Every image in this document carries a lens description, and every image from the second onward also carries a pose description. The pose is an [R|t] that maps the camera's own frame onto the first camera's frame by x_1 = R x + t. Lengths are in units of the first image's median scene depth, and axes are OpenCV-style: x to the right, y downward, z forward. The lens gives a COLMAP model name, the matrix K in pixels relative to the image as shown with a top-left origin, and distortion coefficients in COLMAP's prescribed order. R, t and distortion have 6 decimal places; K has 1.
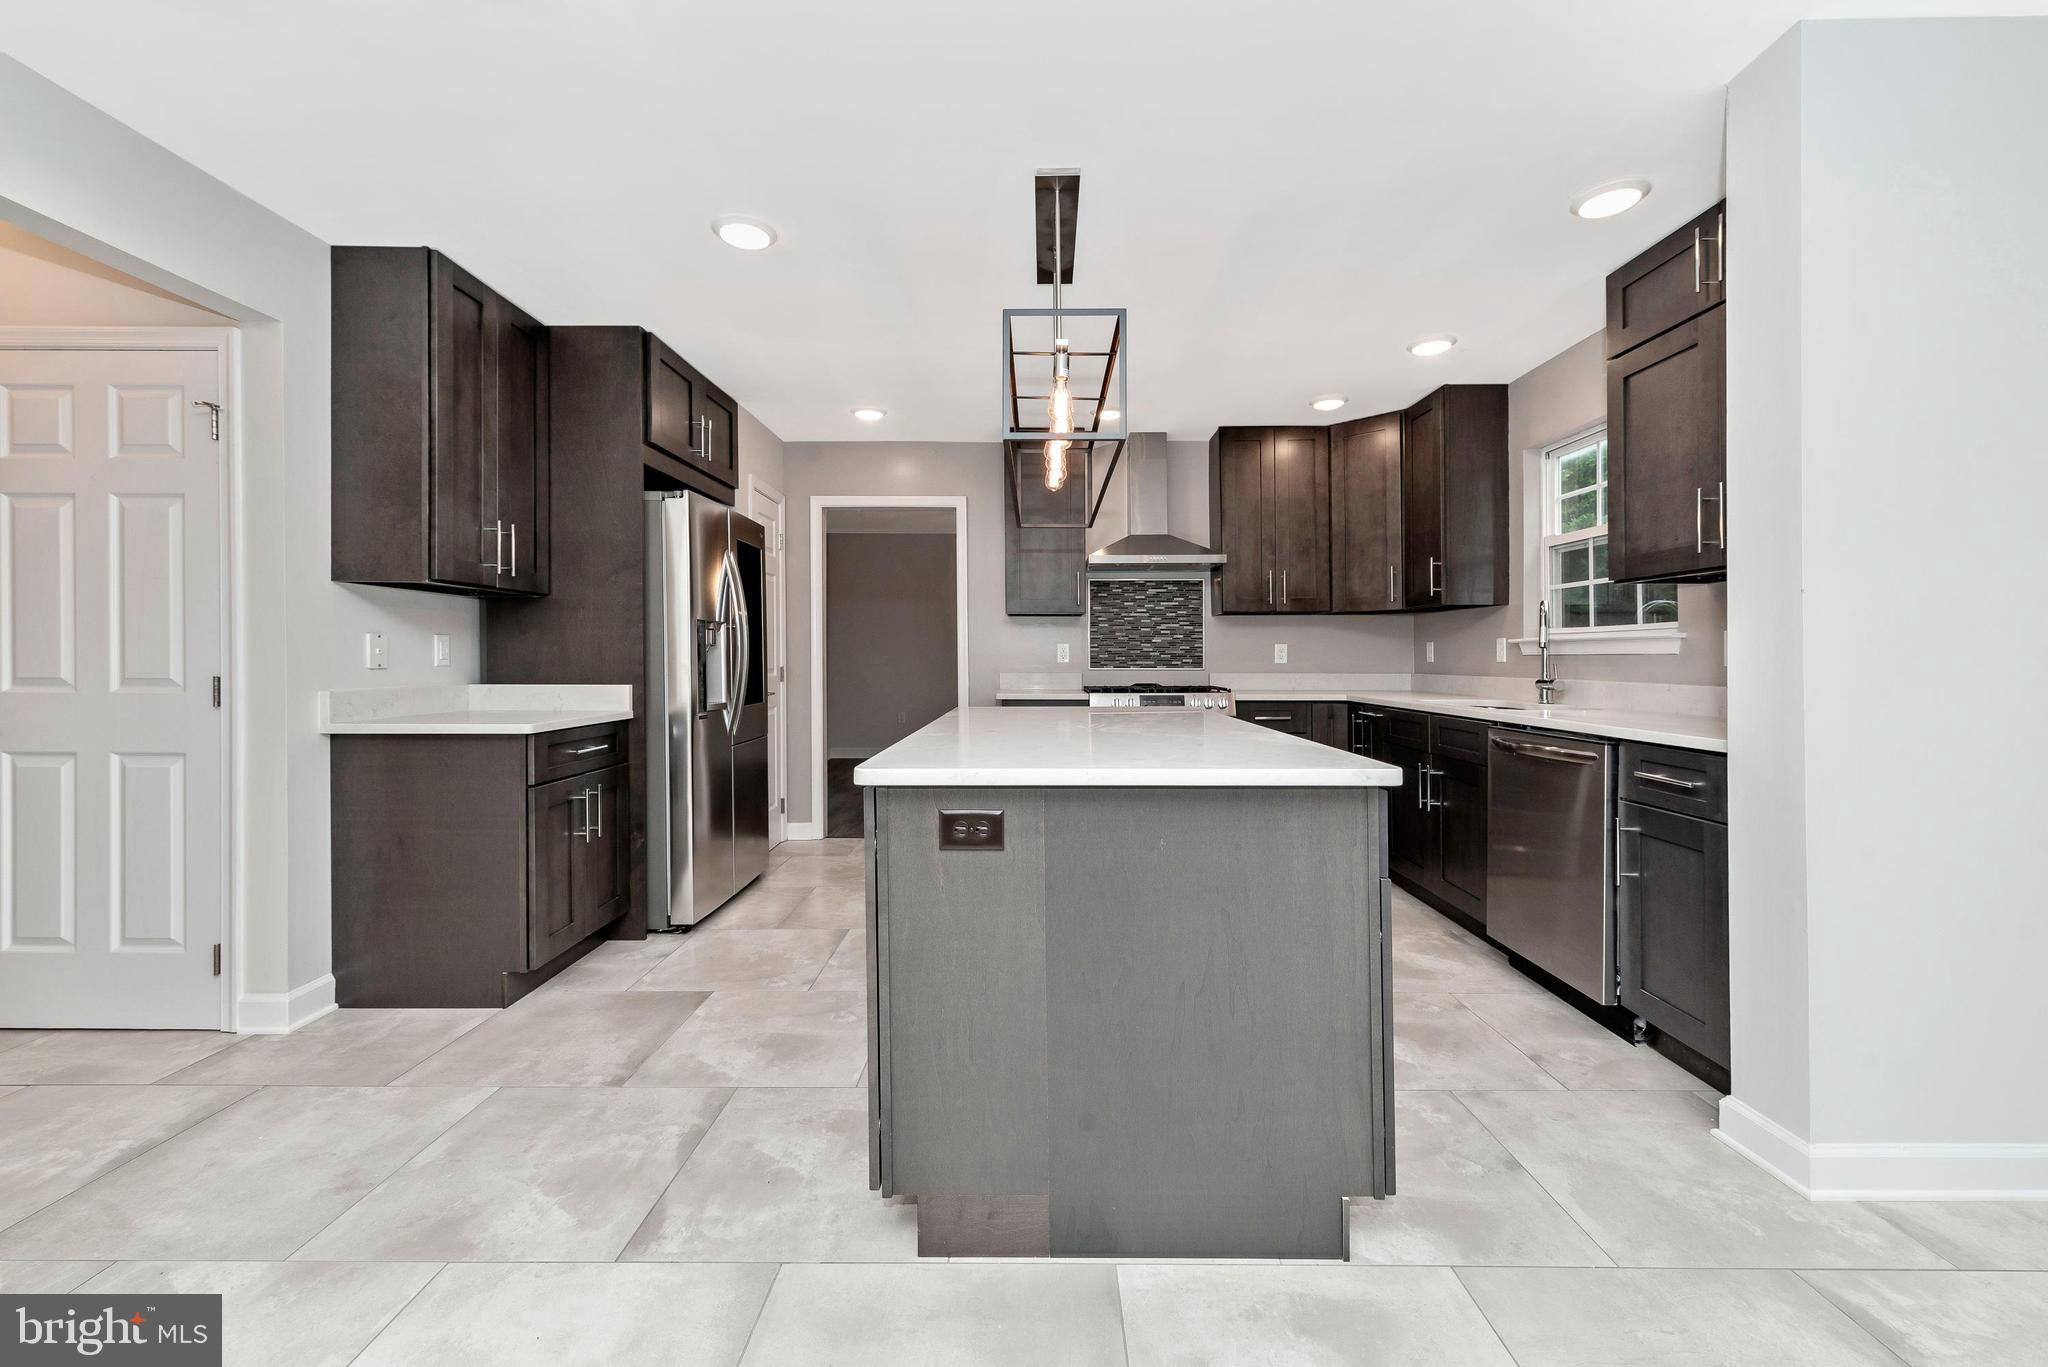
lens RADIAL K [[814.8, 0, 1015.0], [0, 814.8, 651.2], [0, 0, 1]] dist [0.003765, 0.000351]
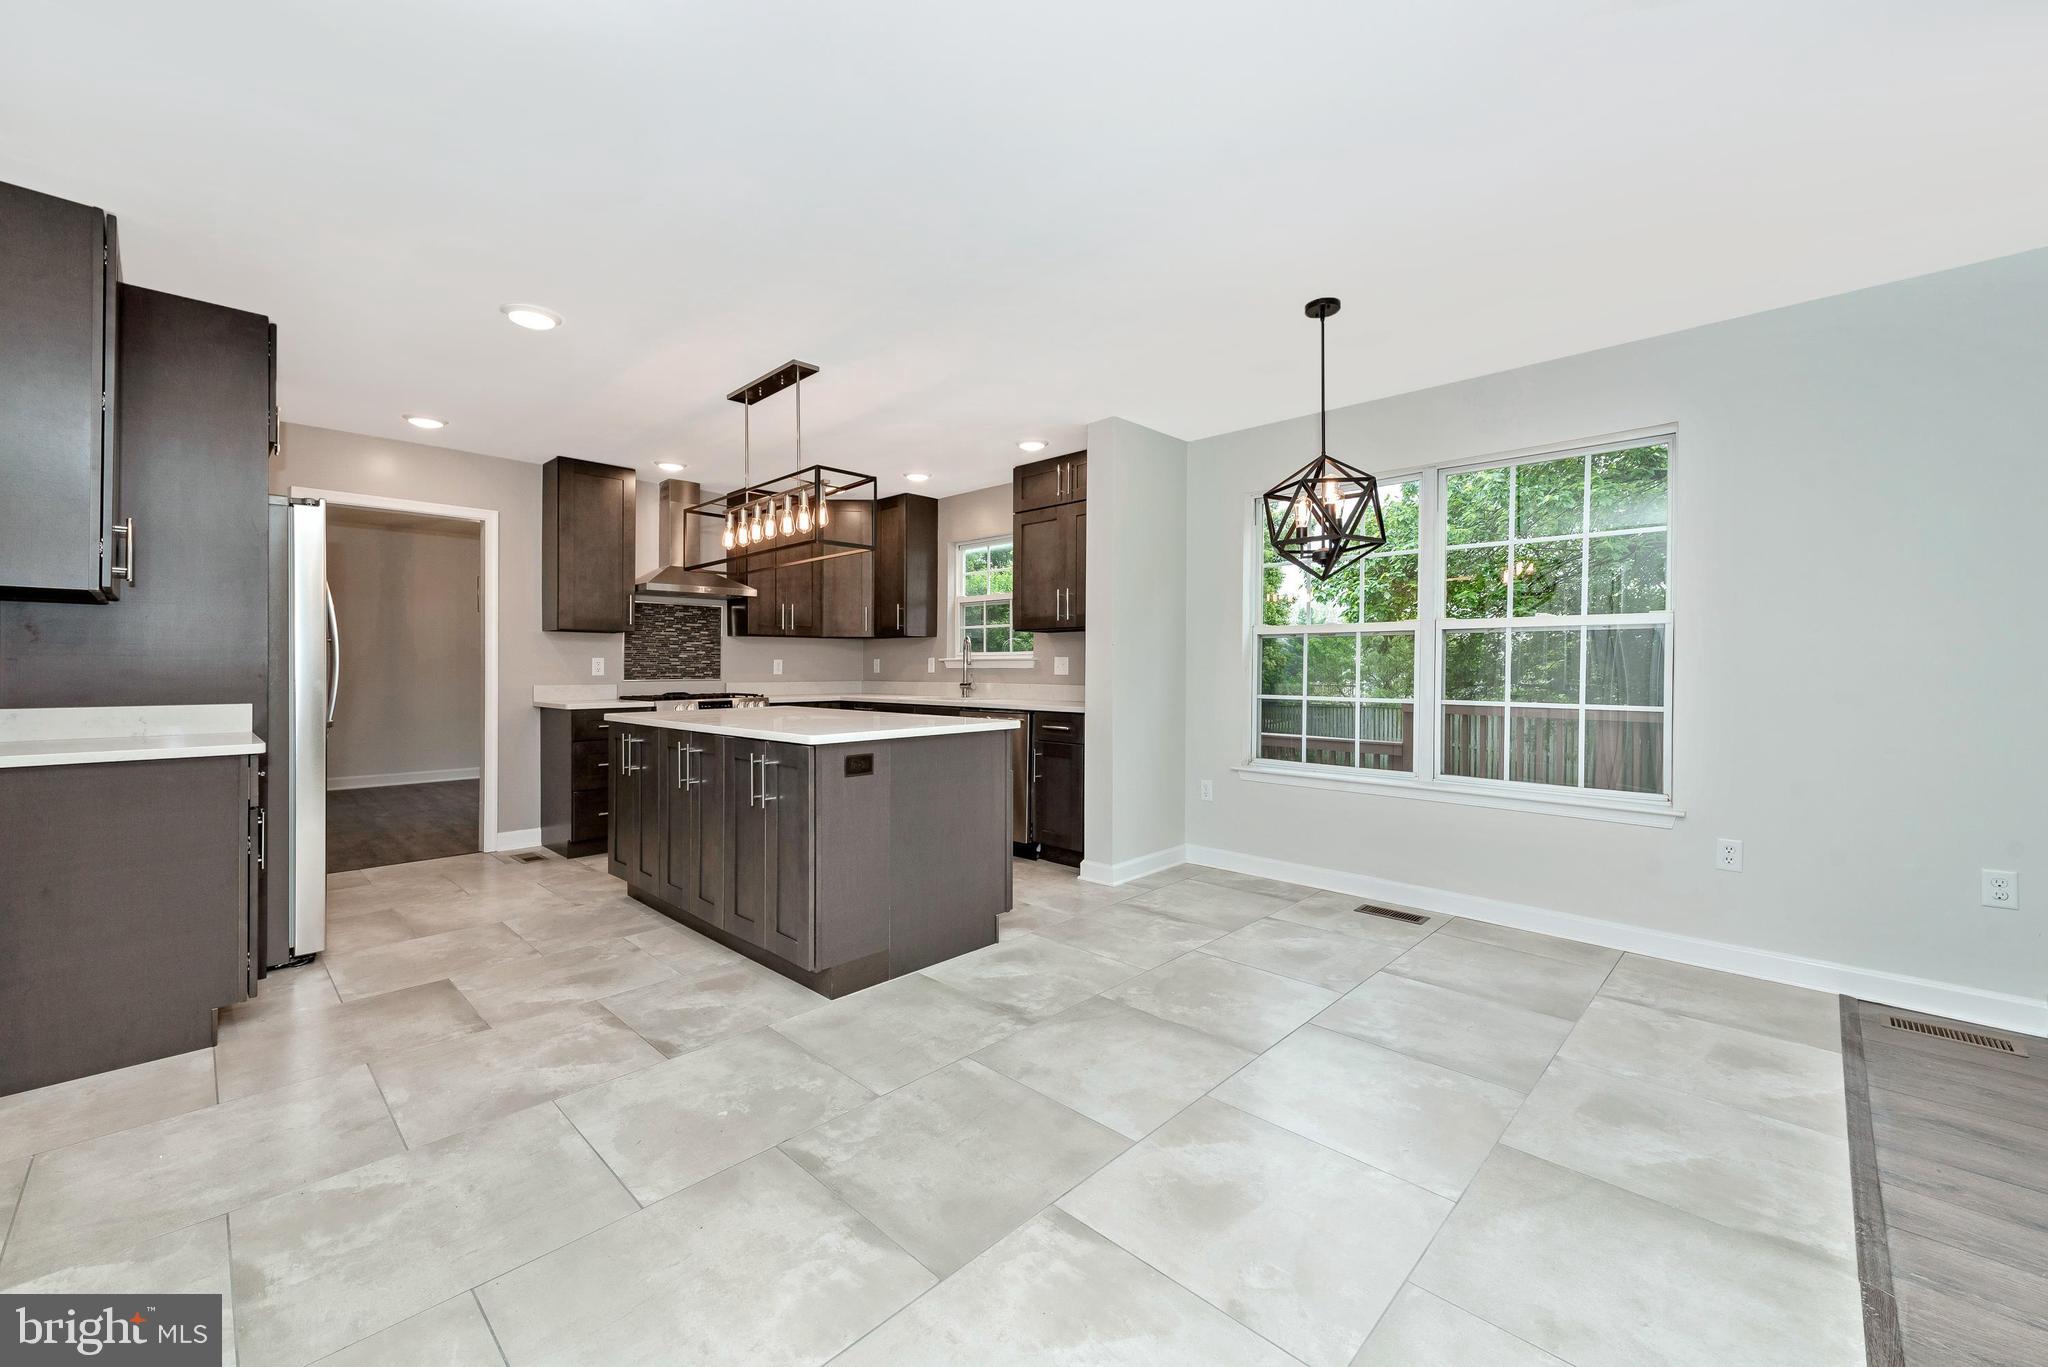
lens RADIAL K [[820.1, 0, 1031.1], [0, 820.1, 656.6], [0, 0, 1]] dist [0.005062, 0.000259]
pose [[0.677761, 0.009323, 0.735223, -0.519780], [-0.005433, 0.999956, -0.007672, -0.008163], [-0.735262, 0.001206, 0.677782, -0.256476]]
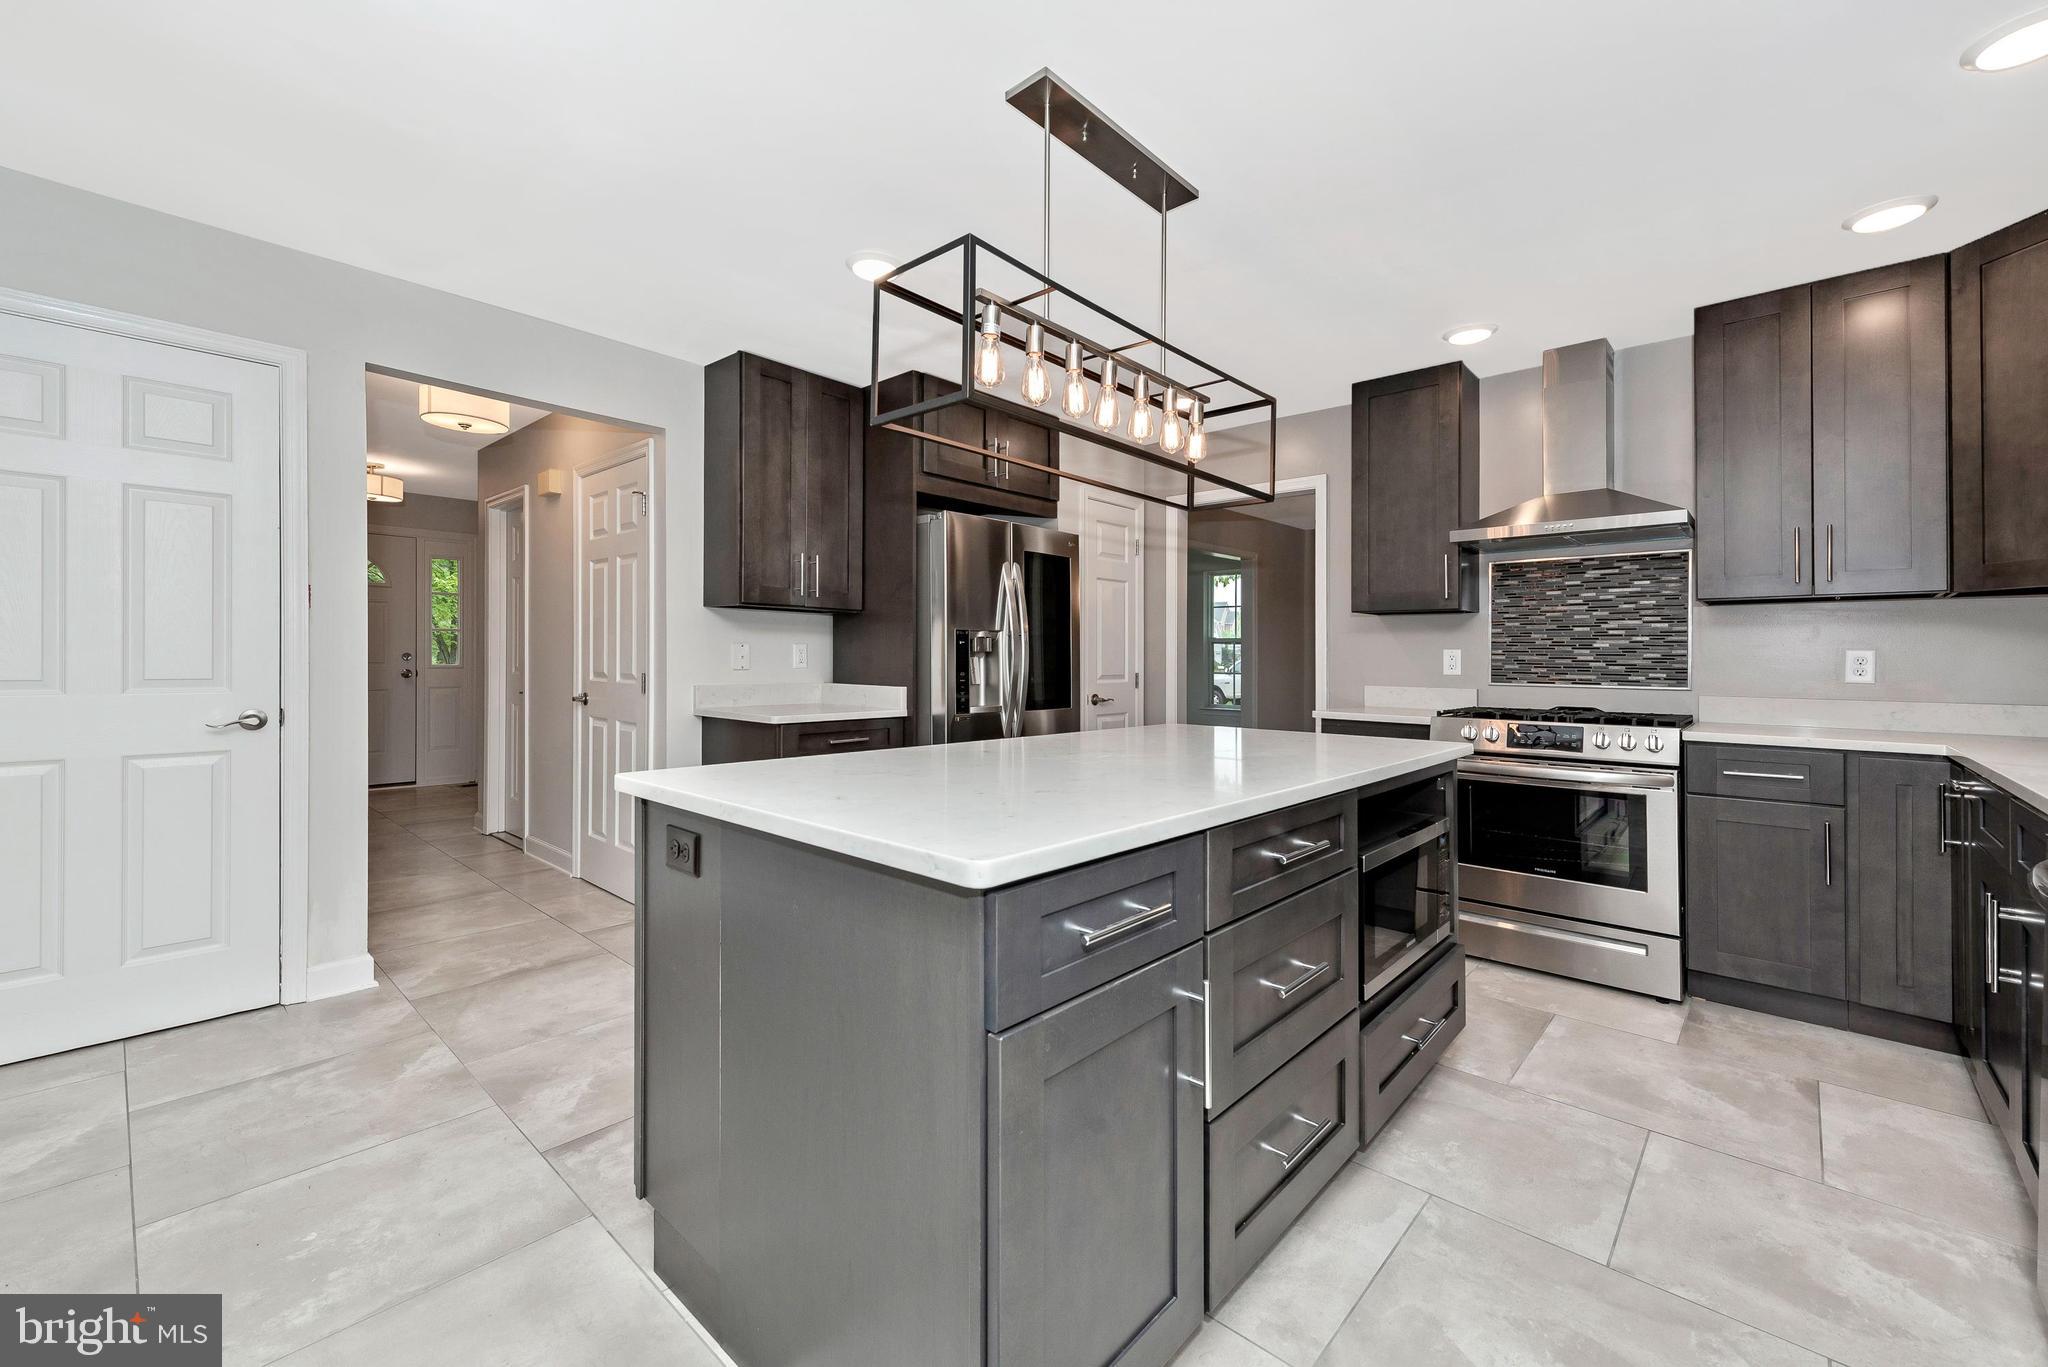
lens RADIAL K [[820.1, 0, 1031.1], [0, 820.1, 656.6], [0, 0, 1]] dist [0.005062, 0.000259]
pose [[0.753529, 0.003733, -0.657405, 0.387092], [-0.003849, 0.999992, 0.001267, -0.003599], [0.657404, 0.001576, 0.753537, 0.238965]]
